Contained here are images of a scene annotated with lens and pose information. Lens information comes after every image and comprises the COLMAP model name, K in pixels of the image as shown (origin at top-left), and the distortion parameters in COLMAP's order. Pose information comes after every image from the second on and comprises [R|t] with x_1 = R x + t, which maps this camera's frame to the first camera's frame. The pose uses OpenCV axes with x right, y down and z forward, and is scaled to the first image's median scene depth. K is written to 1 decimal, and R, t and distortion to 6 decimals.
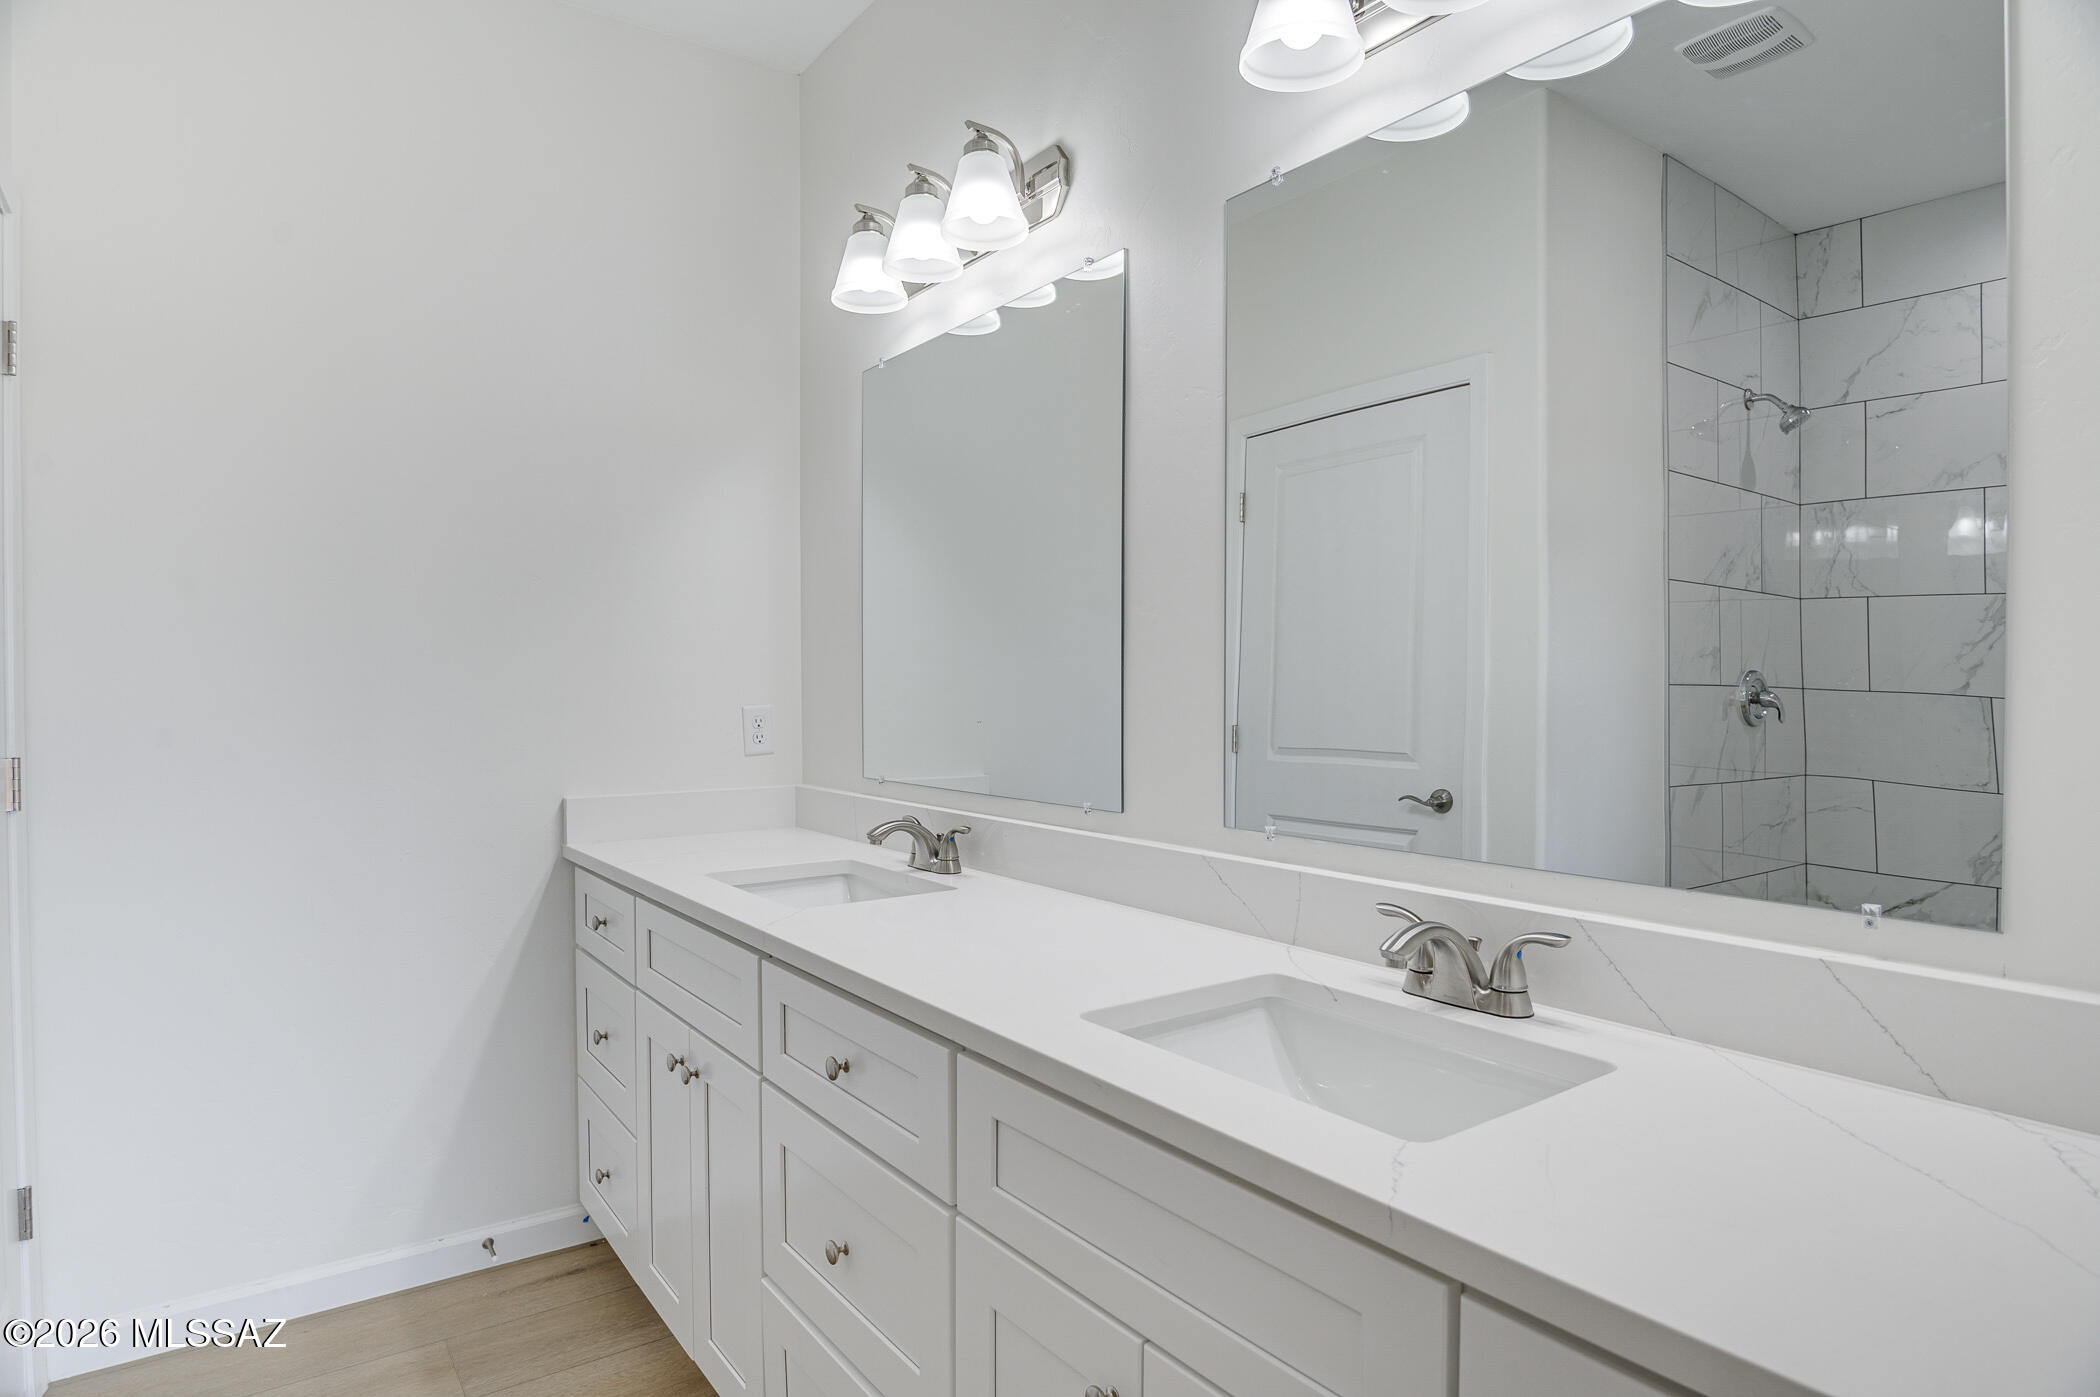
lens RADIAL K [[1133.2, 0, 1050.0], [0, 1133.2, 698.5], [0, 0, 1]] dist [-0.025615, -0.001568]
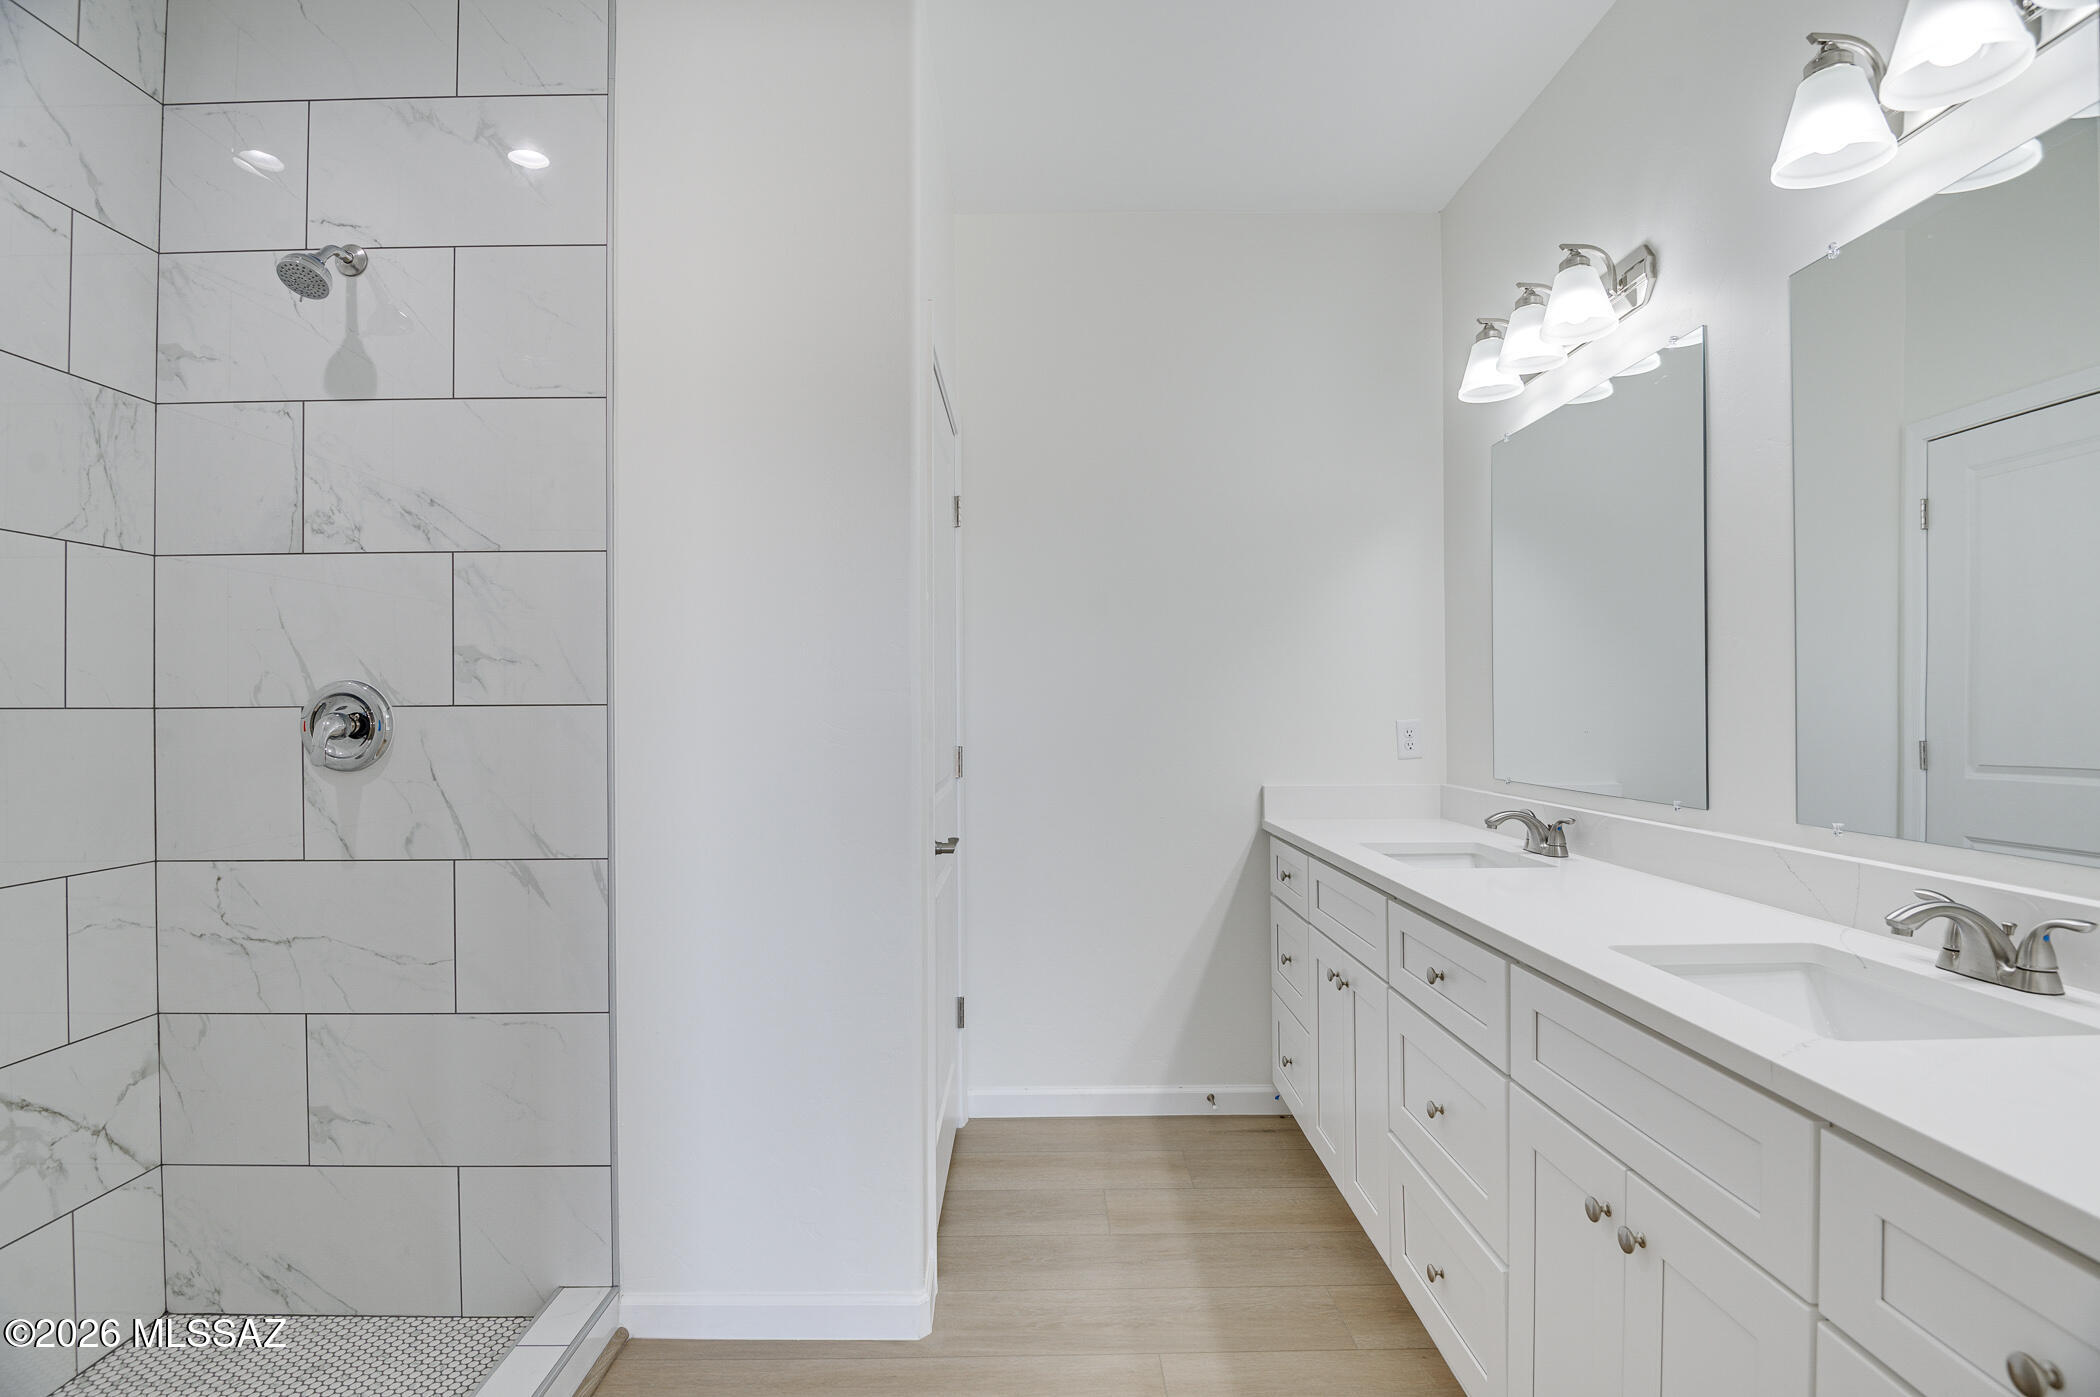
lens RADIAL K [[1055.3, 0, 1050.0], [0, 1055.3, 698.5], [0, 0, 1]] dist [0.040941, 0.000297]
pose [[0.810768, -0.008725, -0.585303, 0.150070], [-0.003286, 0.999805, -0.019457, 0.009712], [0.585358, 0.017698, 0.810581, -0.263544]]
